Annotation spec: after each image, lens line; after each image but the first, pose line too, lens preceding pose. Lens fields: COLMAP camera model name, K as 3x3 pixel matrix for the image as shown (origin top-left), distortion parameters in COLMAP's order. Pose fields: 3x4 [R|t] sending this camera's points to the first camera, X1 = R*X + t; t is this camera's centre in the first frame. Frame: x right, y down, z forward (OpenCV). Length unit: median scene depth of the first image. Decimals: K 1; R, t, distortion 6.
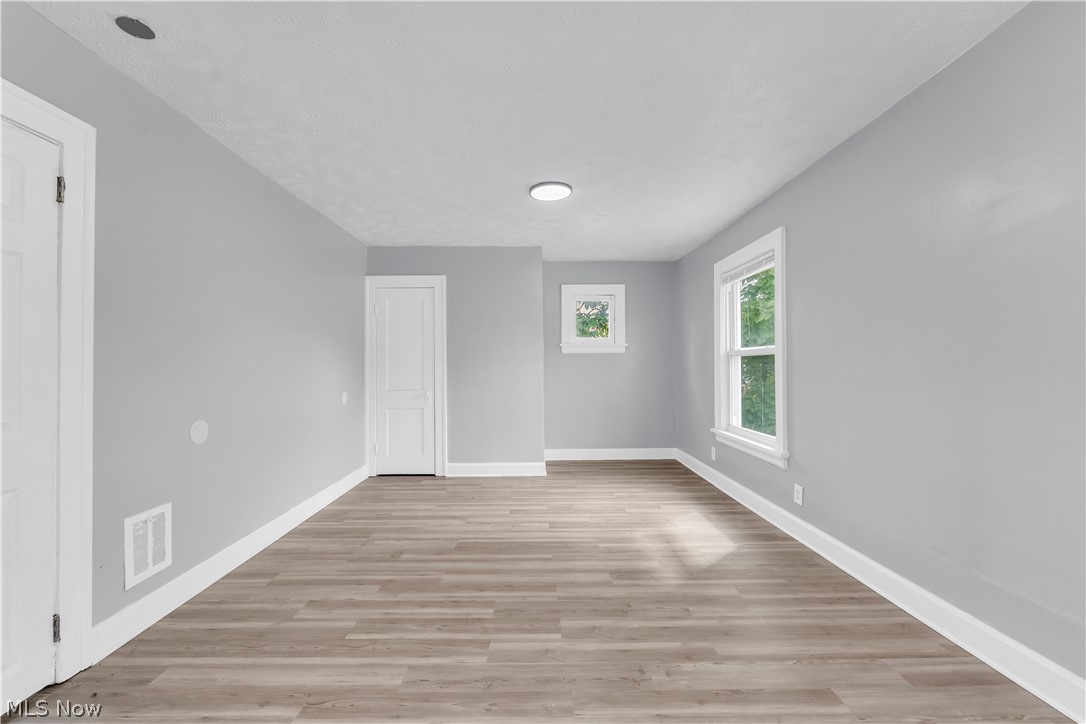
lens RADIAL K [[450.2, 0, 542.9], [0, 450.2, 364.8], [0, 0, 1]] dist [-0.003080, -0.000535]
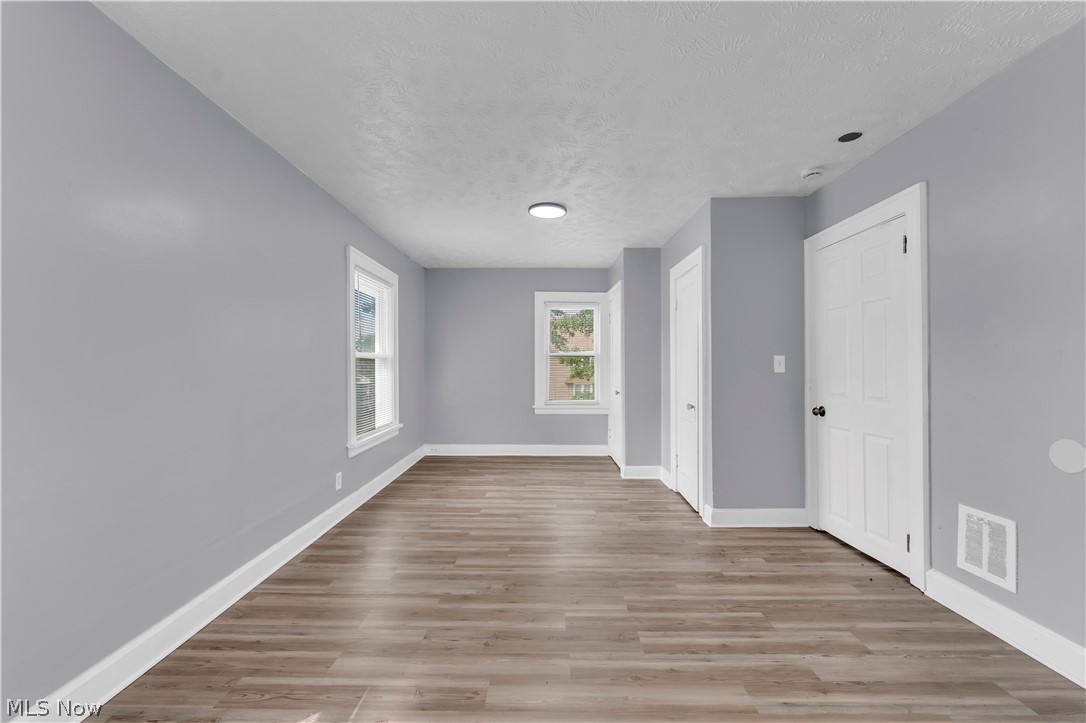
lens RADIAL K [[450.2, 0, 538.1], [0, 450.2, 365.7], [0, 0, 1]] dist [-0.003080, -0.000535]
pose [[-0.999540, 0.008557, 0.029105, 0.065440], [0.008365, 0.999942, -0.006719, 0.004537], [-0.029161, -0.006473, -0.999554, 1.994639]]
